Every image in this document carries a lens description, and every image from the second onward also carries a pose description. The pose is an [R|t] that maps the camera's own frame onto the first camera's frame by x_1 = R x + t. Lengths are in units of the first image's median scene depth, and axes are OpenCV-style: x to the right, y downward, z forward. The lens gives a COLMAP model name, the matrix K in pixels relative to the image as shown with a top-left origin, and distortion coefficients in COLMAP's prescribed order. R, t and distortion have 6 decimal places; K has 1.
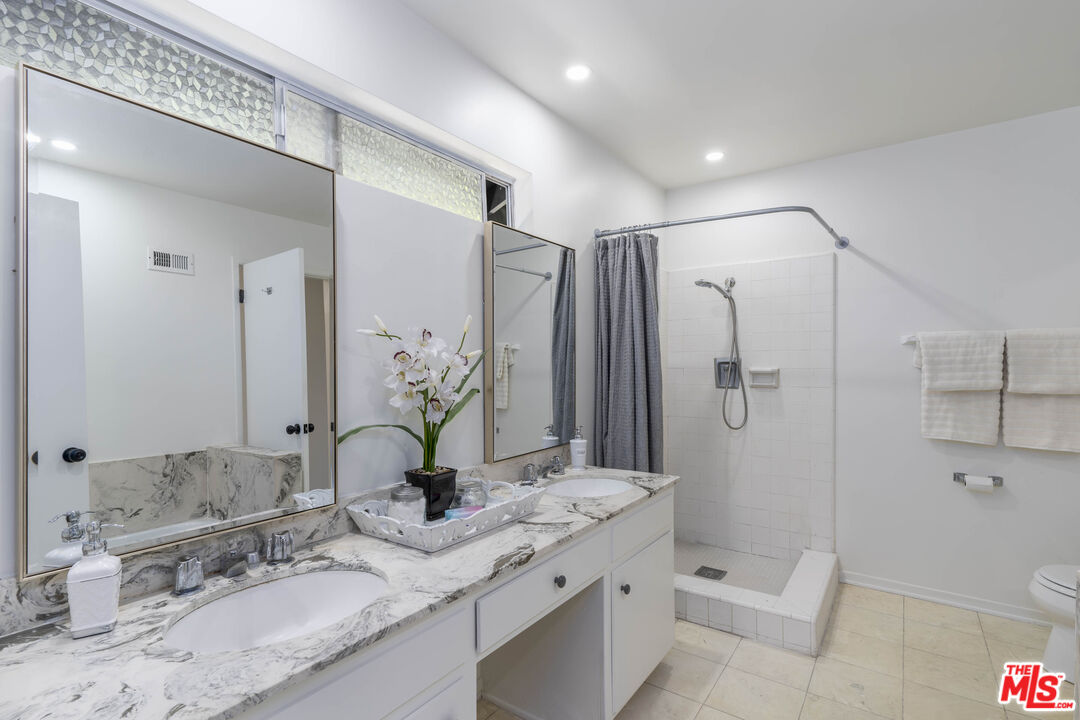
lens RADIAL K [[513.8, 0, 536.5], [0, 513.8, 365.1], [0, 0, 1]] dist [0.000655, 0.000134]
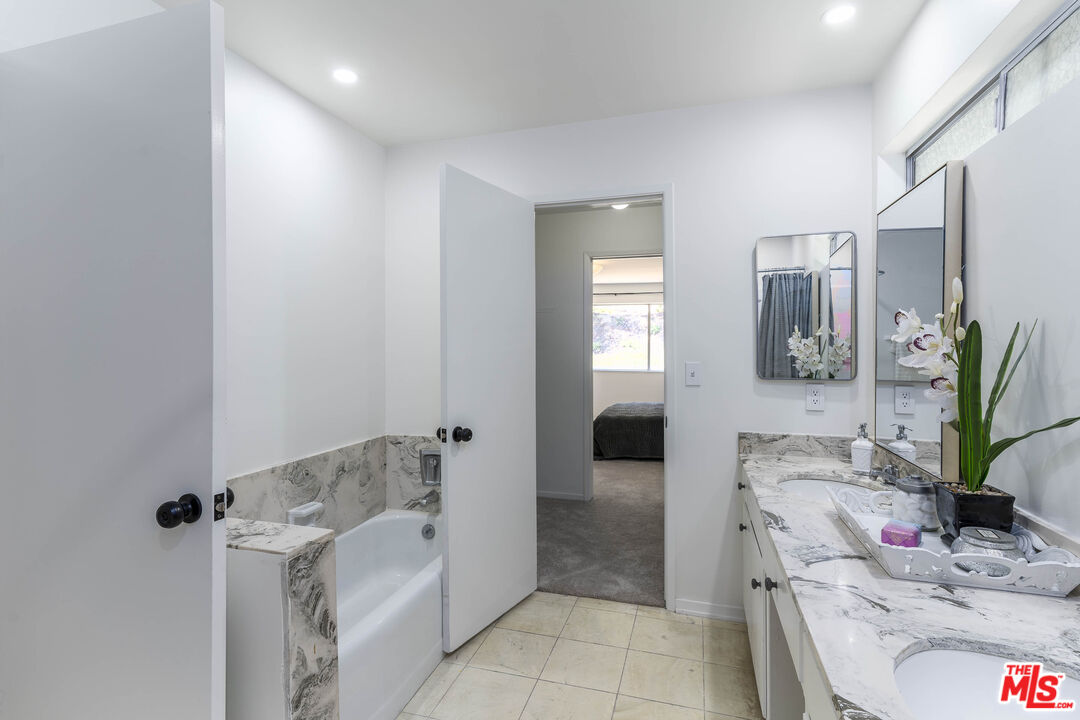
lens RADIAL K [[513.8, 0, 540.6], [0, 513.8, 358.1], [0, 0, 1]] dist [0.000655, 0.000134]
pose [[-0.945310, 0.005345, -0.326130, 0.673162], [0.002592, 0.999957, 0.008875, 0.005665], [0.326163, 0.007544, -0.945283, 1.592920]]
